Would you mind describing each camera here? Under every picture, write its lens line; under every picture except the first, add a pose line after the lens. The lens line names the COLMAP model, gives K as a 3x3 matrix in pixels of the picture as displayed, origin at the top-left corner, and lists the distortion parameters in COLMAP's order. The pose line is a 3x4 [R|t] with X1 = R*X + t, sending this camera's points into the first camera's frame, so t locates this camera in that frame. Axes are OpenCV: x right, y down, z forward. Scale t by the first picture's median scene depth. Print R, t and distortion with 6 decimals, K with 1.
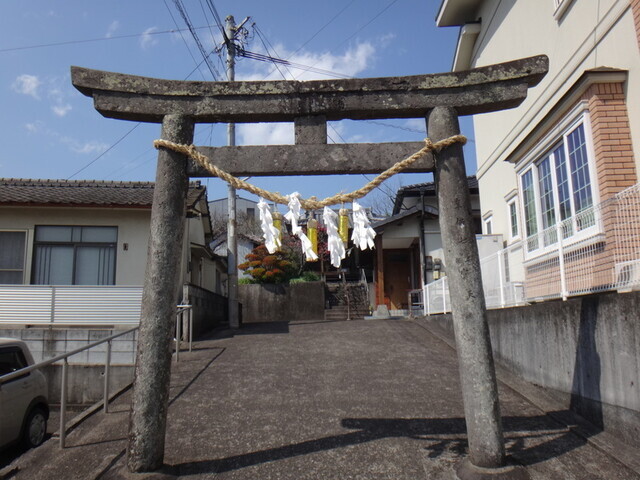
lens RADIAL K [[493.6, 0, 319.4], [0, 493.6, 254.6], [0, 0, 1]] dist [-0.000766, -0.087965]
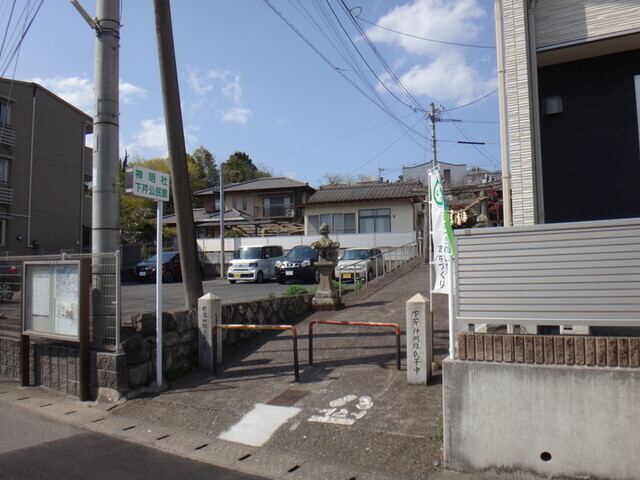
lens RADIAL K [[493.6, 0, 319.4], [0, 493.6, 254.6], [0, 0, 1]] dist [-0.000766, -0.087965]
pose [[0.920957, -0.021912, -0.389047, 0.220483], [0.062119, 0.993905, 0.091071, -0.074735], [0.384680, -0.108040, 0.916705, -1.434424]]
